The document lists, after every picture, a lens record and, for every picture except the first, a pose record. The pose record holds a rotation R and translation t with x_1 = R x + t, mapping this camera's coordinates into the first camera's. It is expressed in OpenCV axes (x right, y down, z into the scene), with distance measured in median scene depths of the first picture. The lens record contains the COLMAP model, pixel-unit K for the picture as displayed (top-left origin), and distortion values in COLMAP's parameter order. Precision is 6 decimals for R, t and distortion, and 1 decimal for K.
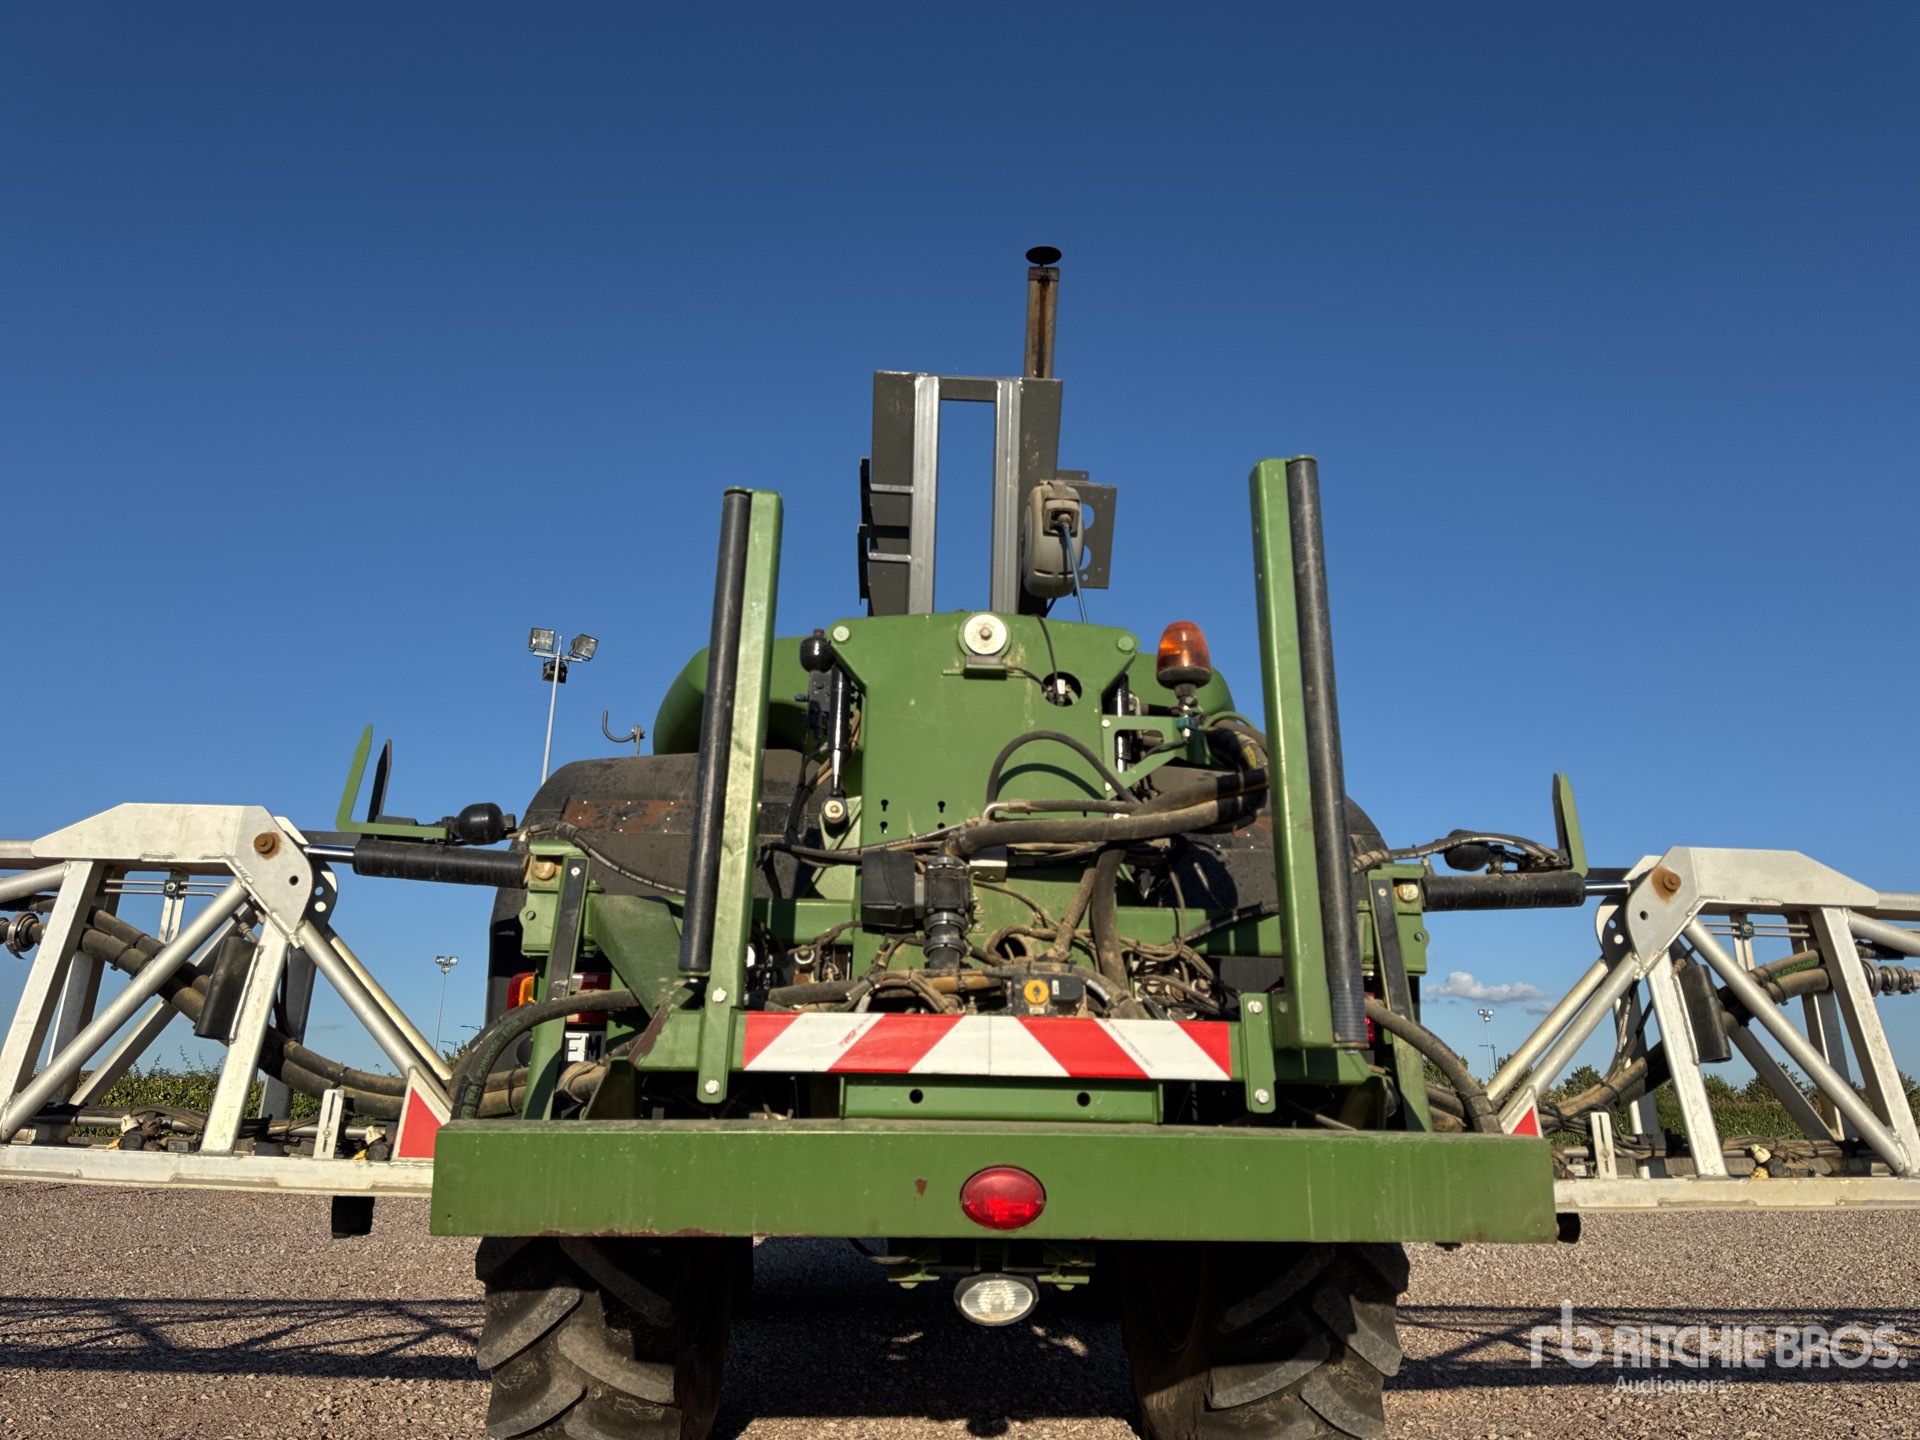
lens RADIAL K [[1340.0, 0, 982.9], [0, 1340.0, 714.5], [0, 0, 1]] dist [0.091422, -0.121456]
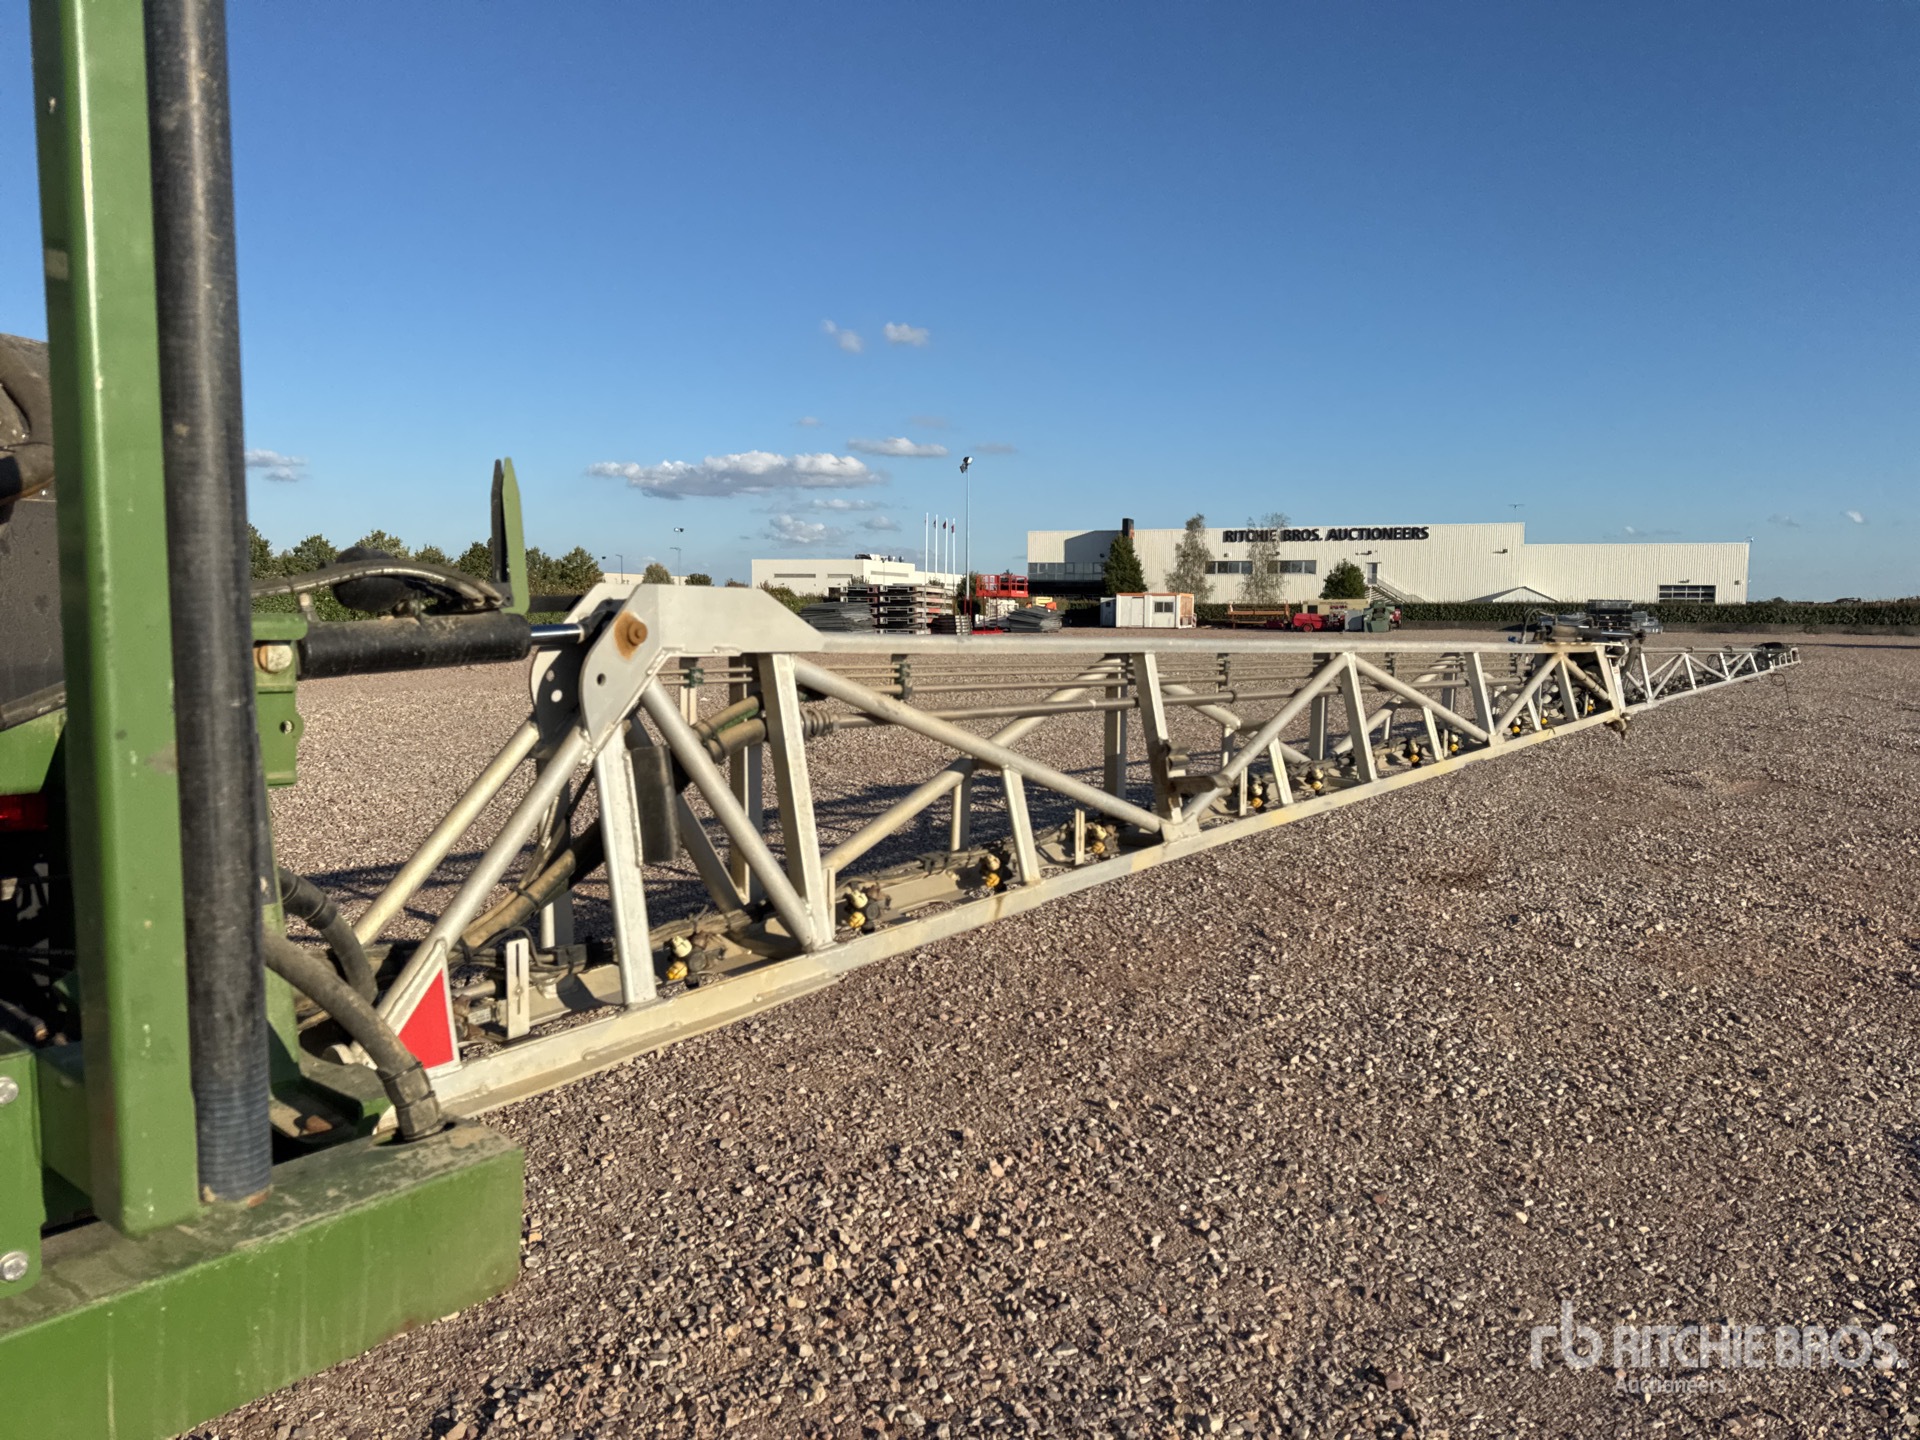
lens RADIAL K [[1340.0, 0, 982.9], [0, 1340.0, 714.5], [0, 0, 1]] dist [0.091422, -0.121456]
pose [[0.651641, -0.054098, 0.756596, 0.055987], [-0.231977, 0.935450, 0.266684, -0.082620], [-0.722184, -0.349295, 0.597028, 0.391719]]
